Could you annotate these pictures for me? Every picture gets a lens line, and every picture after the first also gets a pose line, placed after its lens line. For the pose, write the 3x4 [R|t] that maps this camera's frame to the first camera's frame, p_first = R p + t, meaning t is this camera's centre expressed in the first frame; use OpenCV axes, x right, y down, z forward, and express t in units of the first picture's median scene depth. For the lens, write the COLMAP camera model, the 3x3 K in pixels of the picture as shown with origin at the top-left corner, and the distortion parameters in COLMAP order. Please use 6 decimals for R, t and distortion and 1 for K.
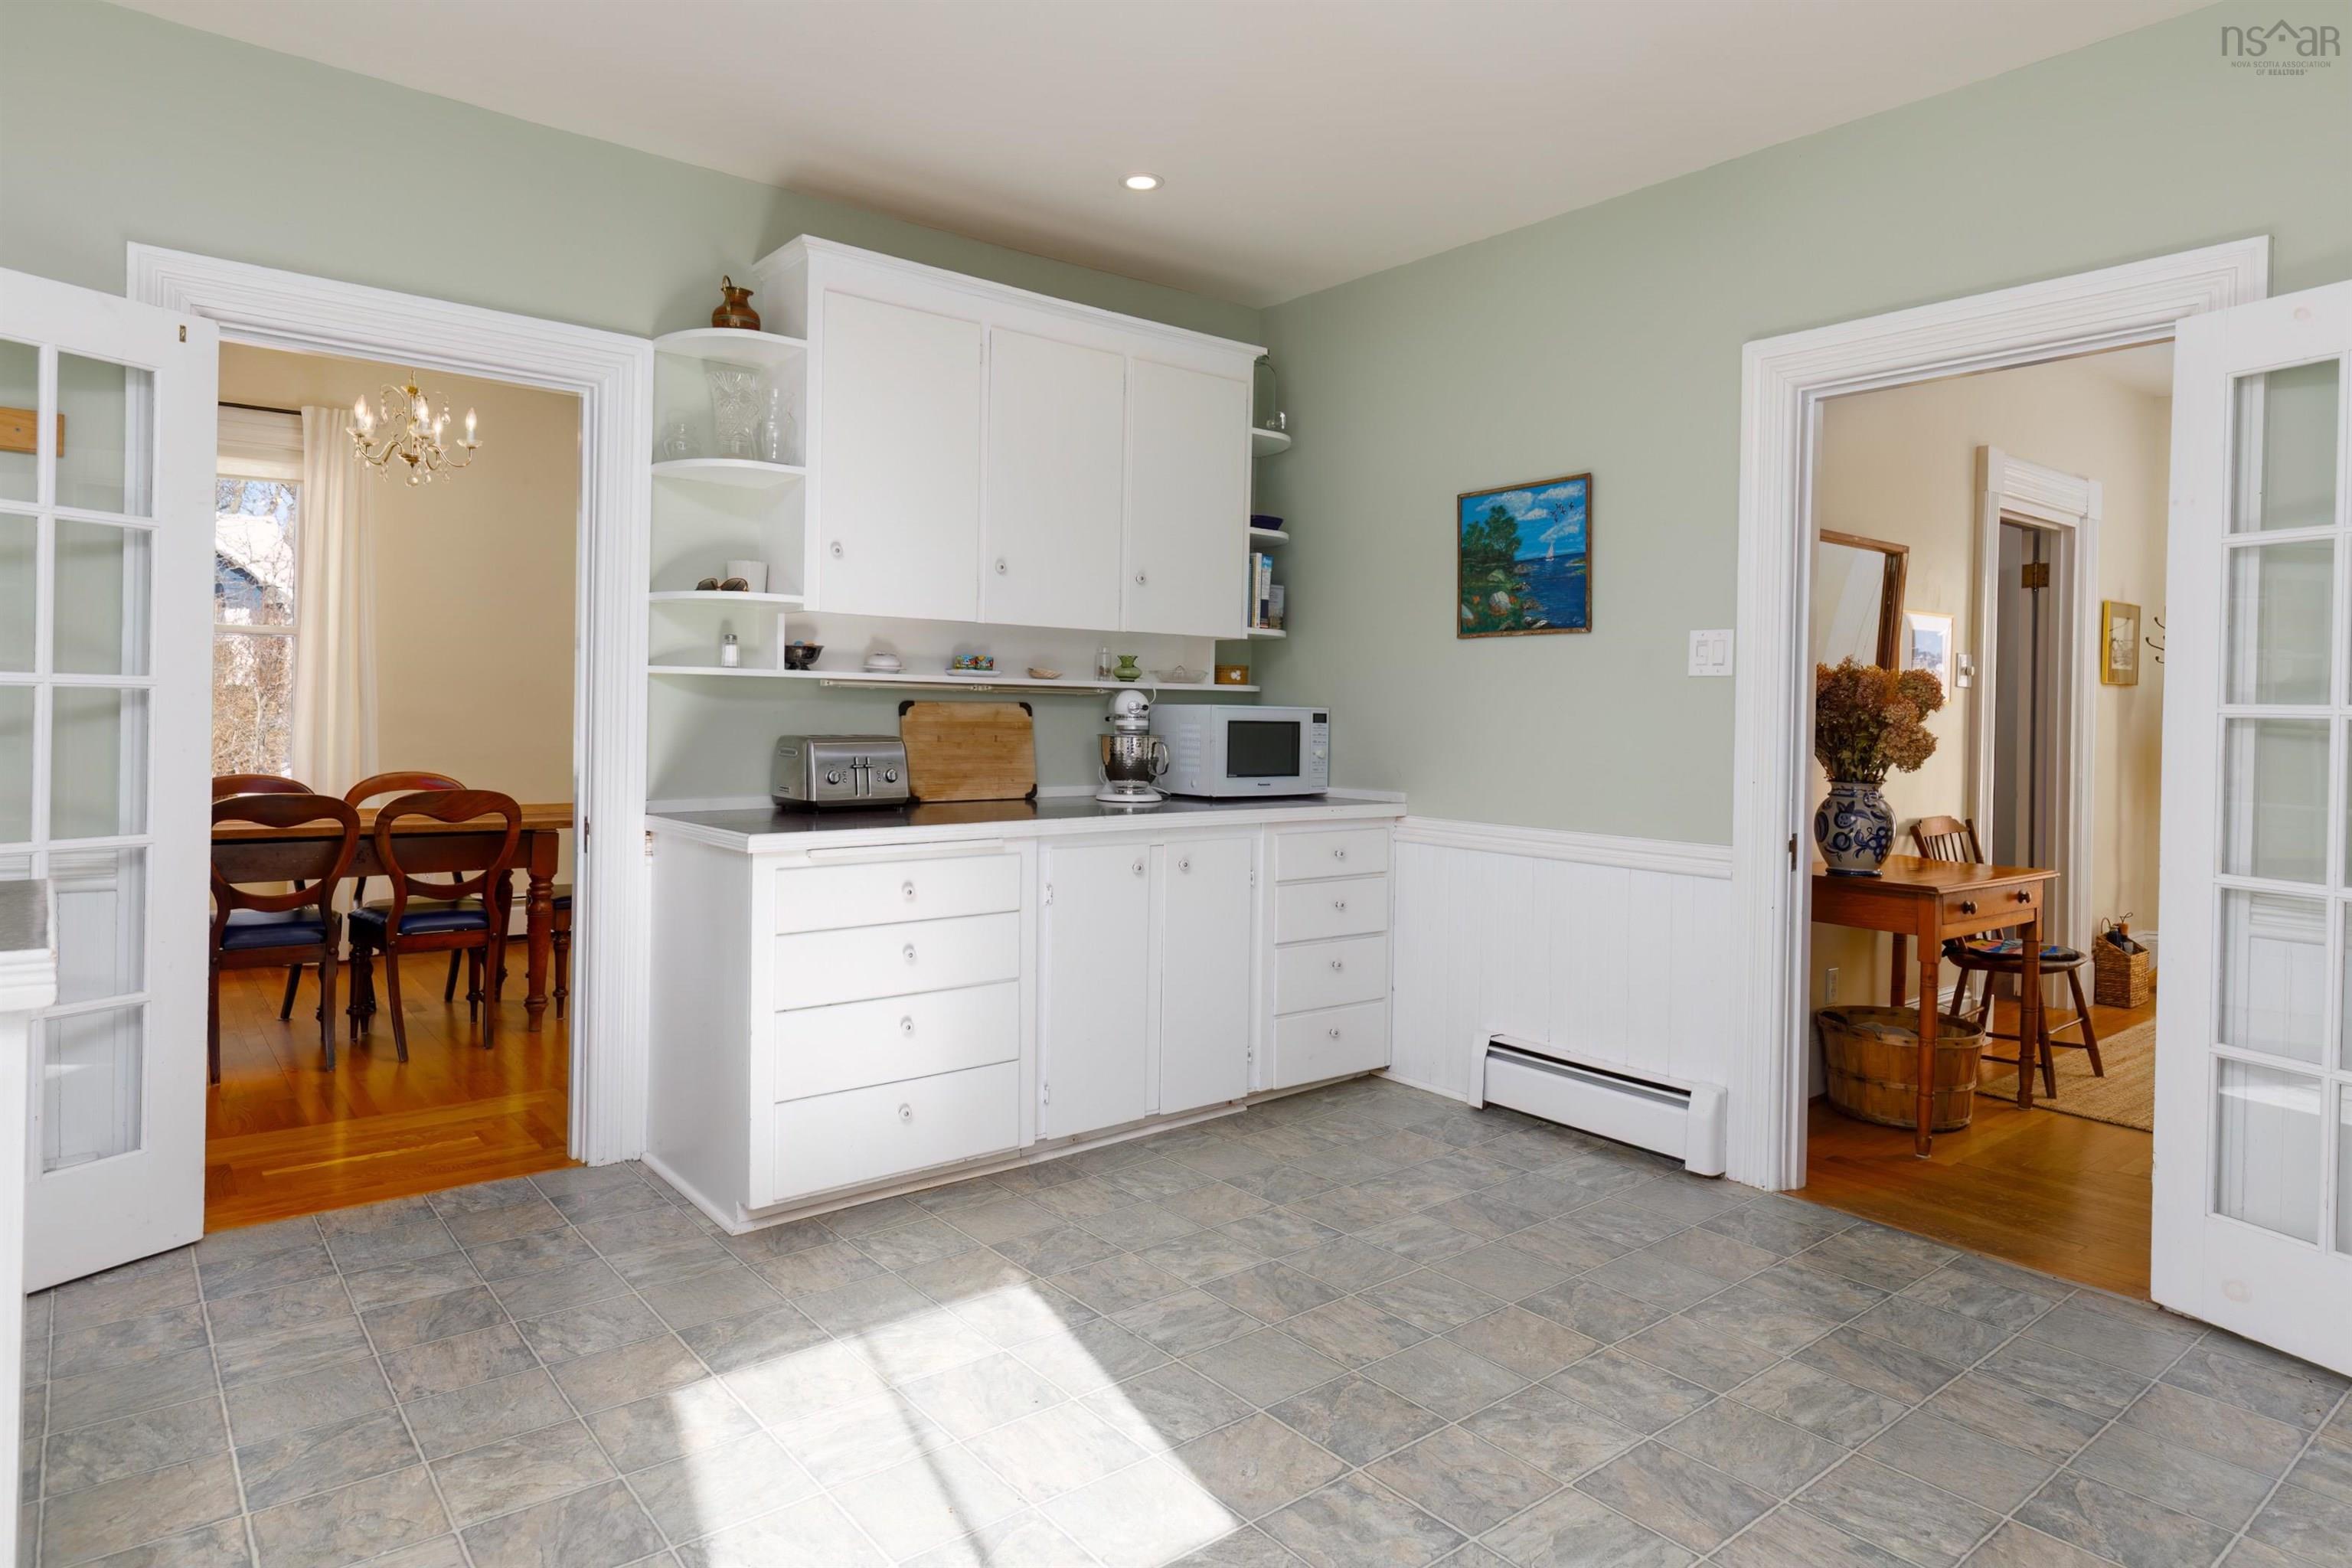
lens RADIAL K [[1329.0, 0, 1191.8], [0, 1329.0, 712.1], [0, 0, 1]] dist [-0.001348, 0.000115]
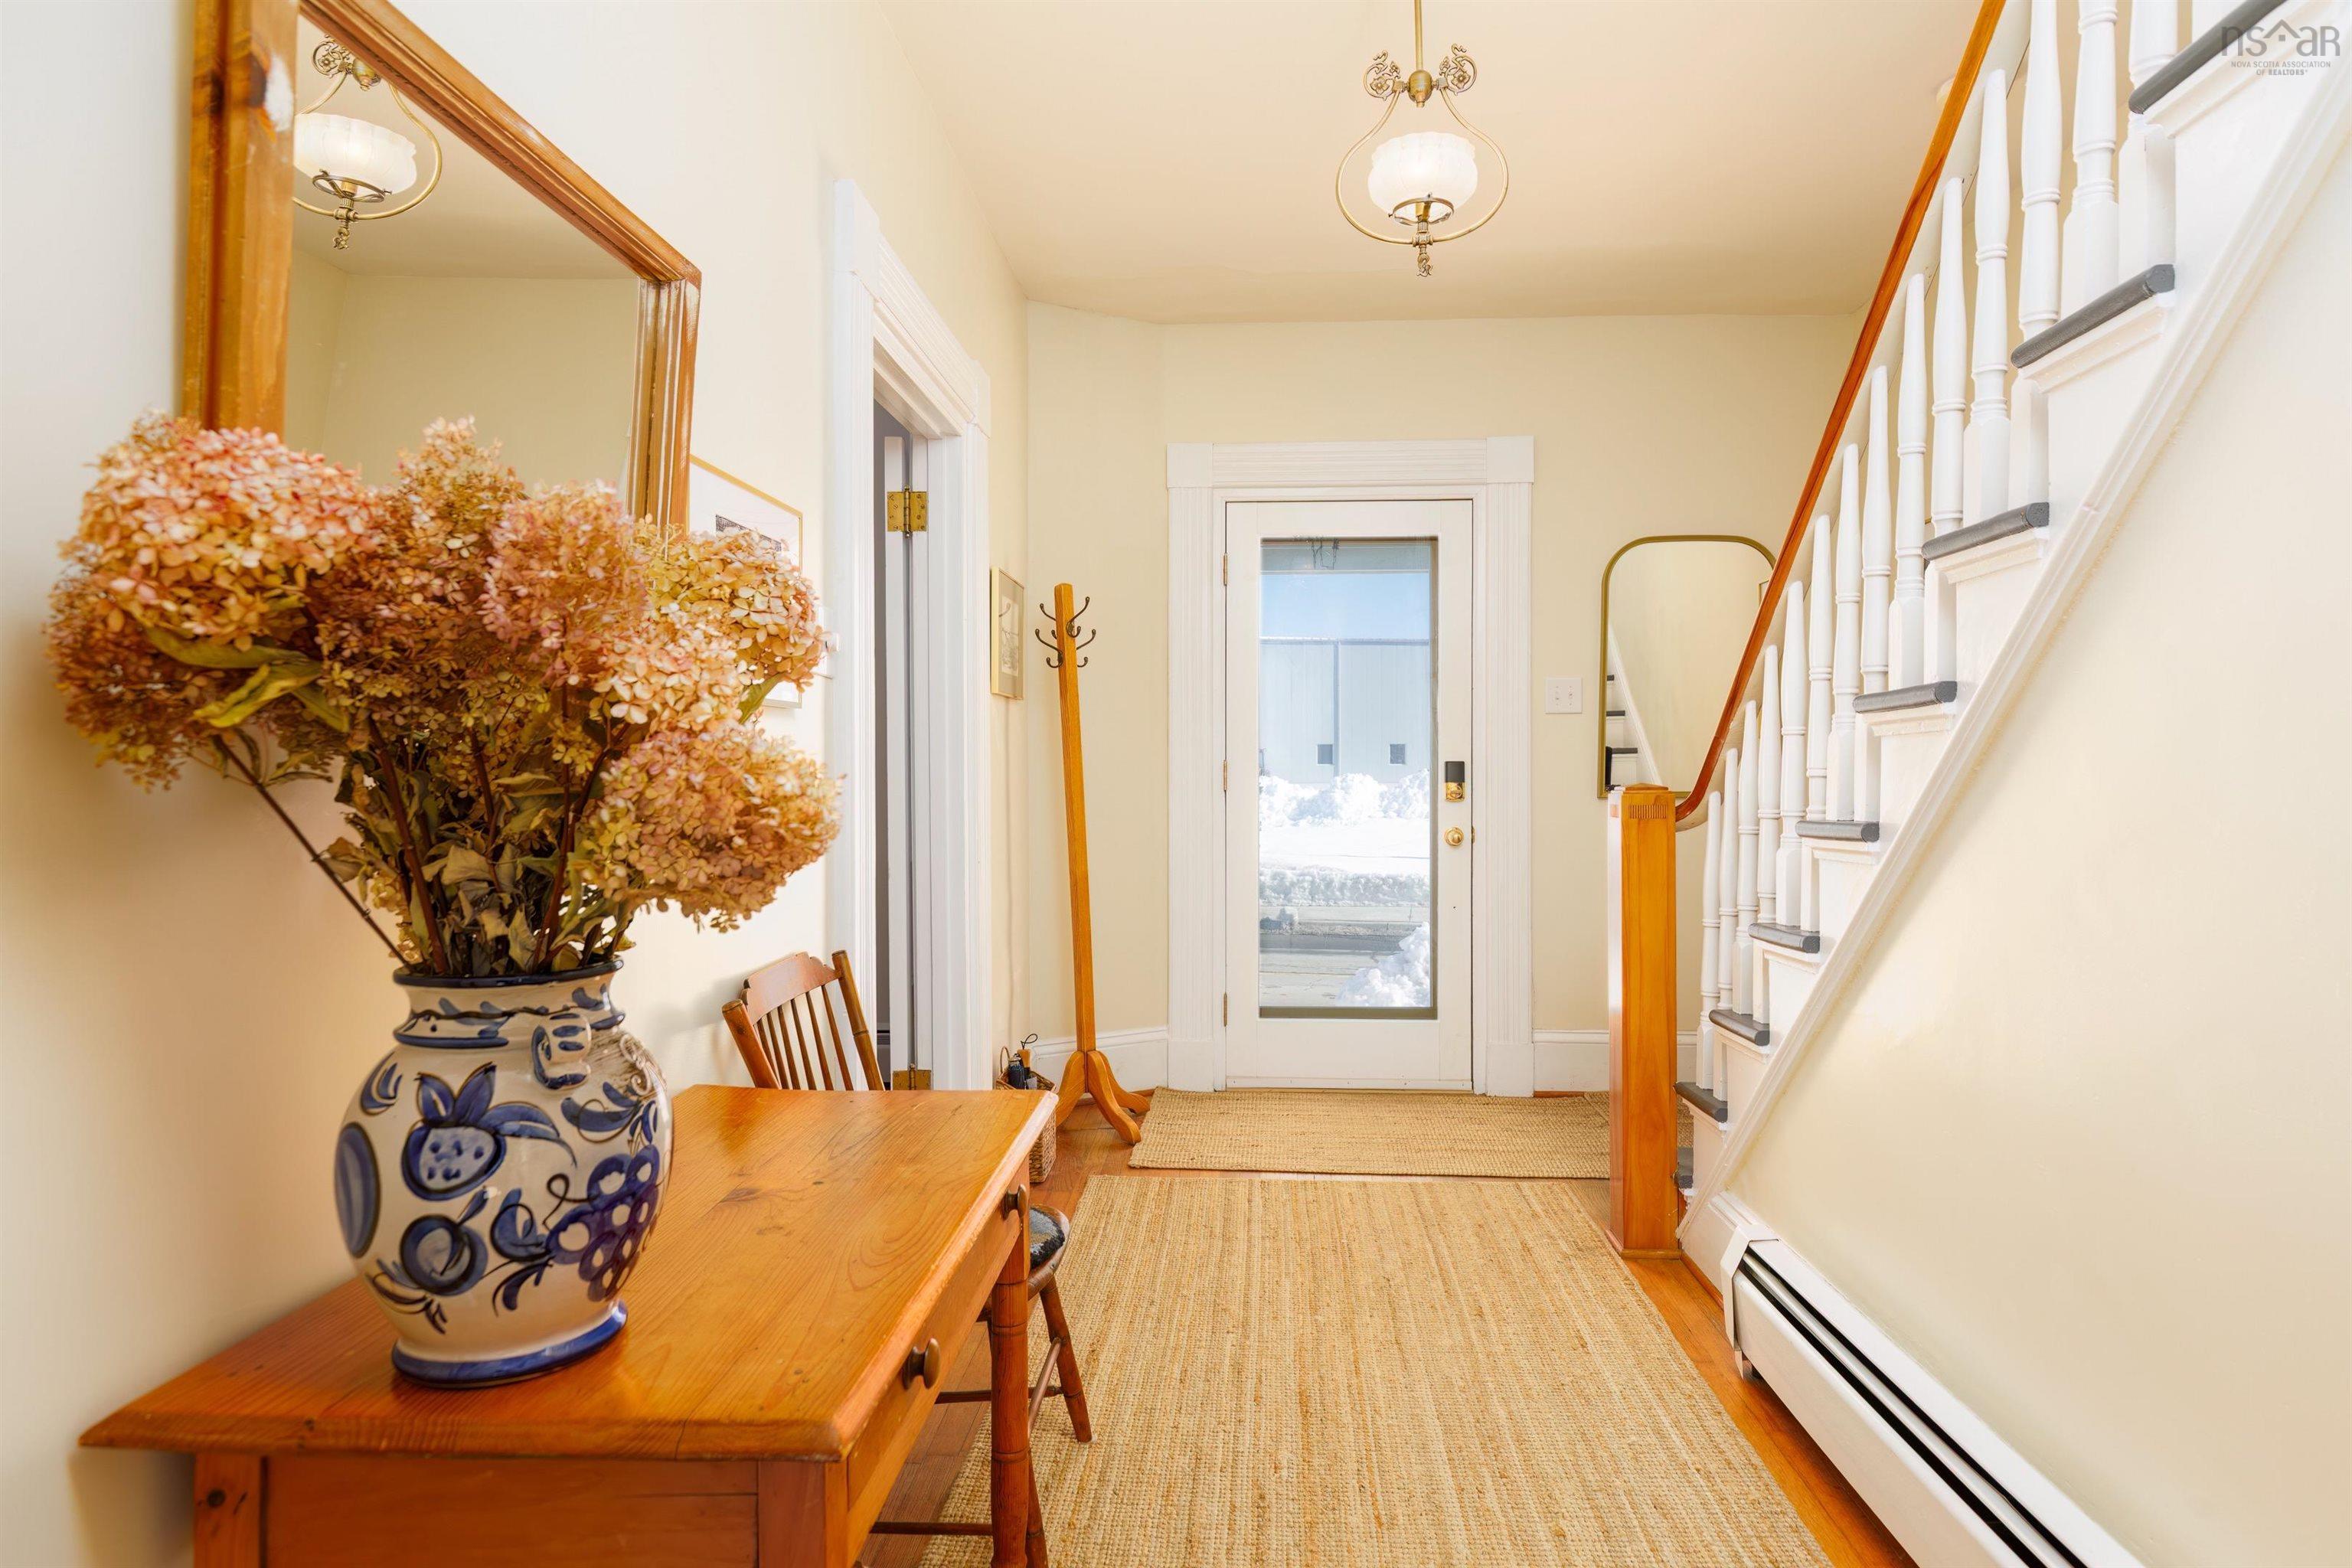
lens RADIAL K [[1305.8, 0, 1176.0], [0, 1305.8, 784.0], [0, 0, 1]] dist [0.000802, 0.000370]
pose [[0.676254, -0.029030, 0.736096, 0.408889], [0.015485, 0.999563, 0.025195, 0.013522], [-0.736506, -0.005639, 0.676408, 0.750961]]
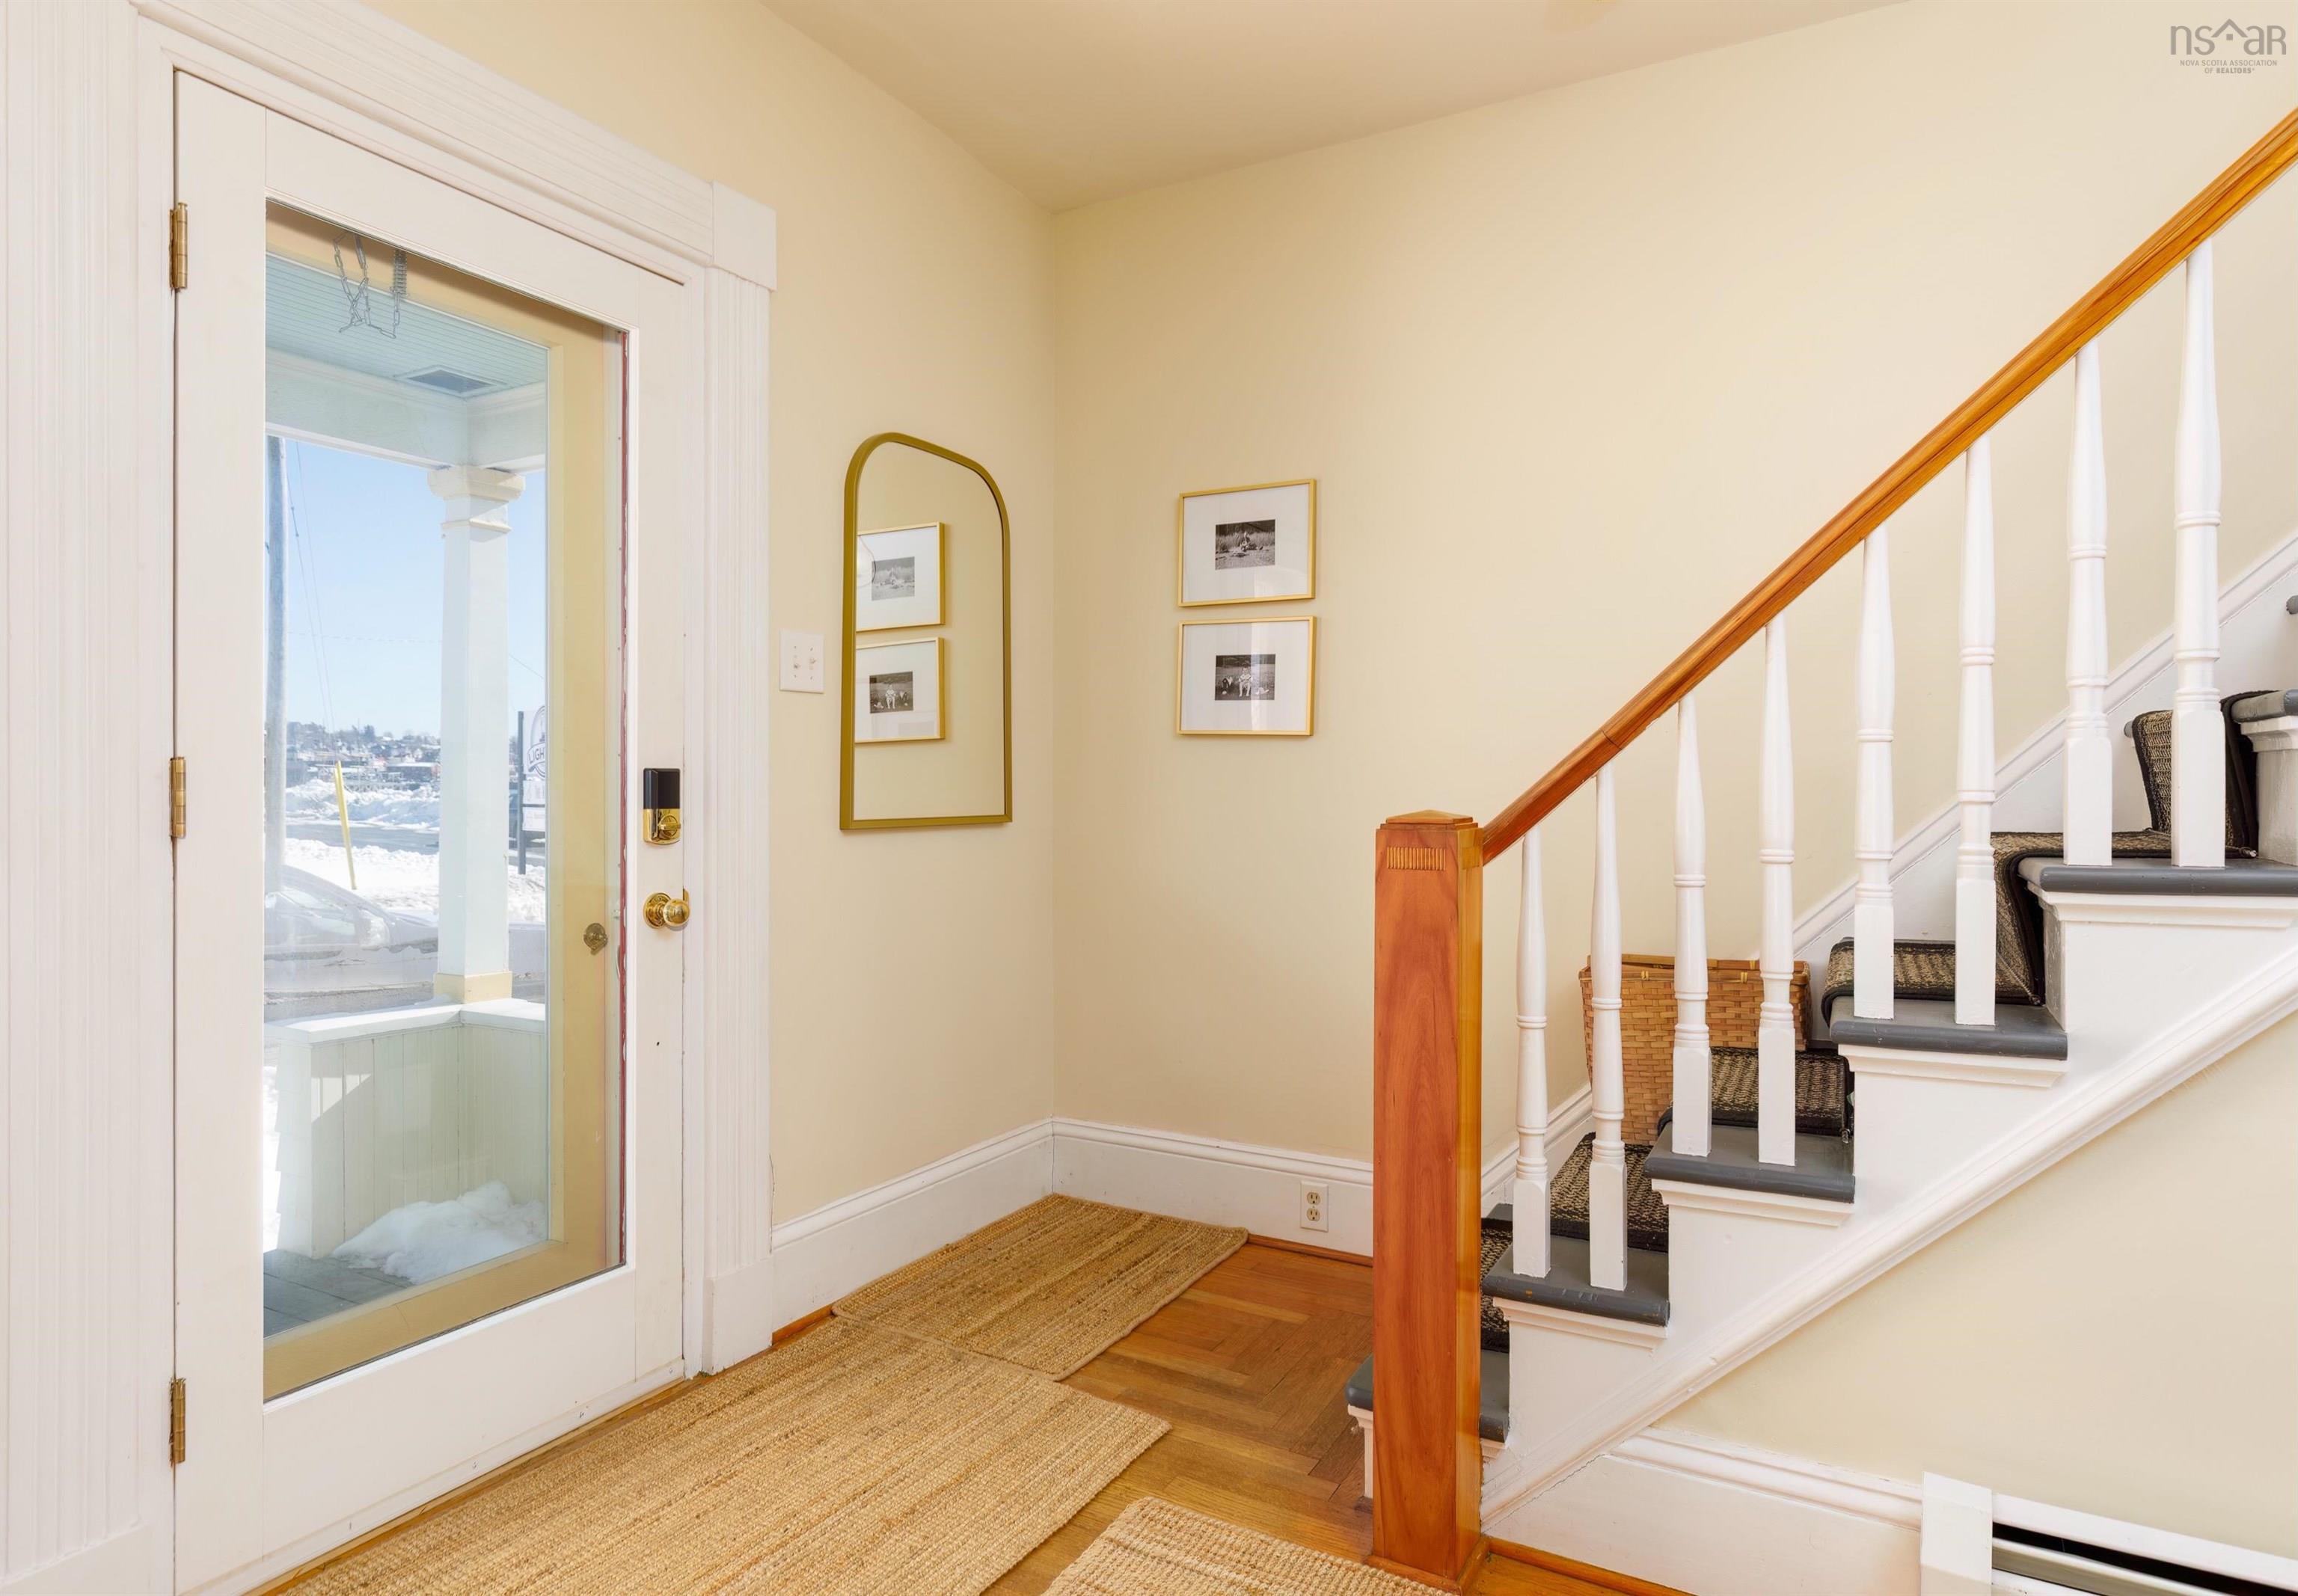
lens RADIAL K [[1323.8, 0, 1149.0], [0, 1323.8, 798.0], [0, 0, 1]] dist [-0.024528, -0.000286]
pose [[-0.378064, -0.035116, 0.925113, 0.748731], [-0.012247, 0.999383, 0.032930, 0.016527], [-0.925699, 0.001120, -0.378260, 1.332904]]
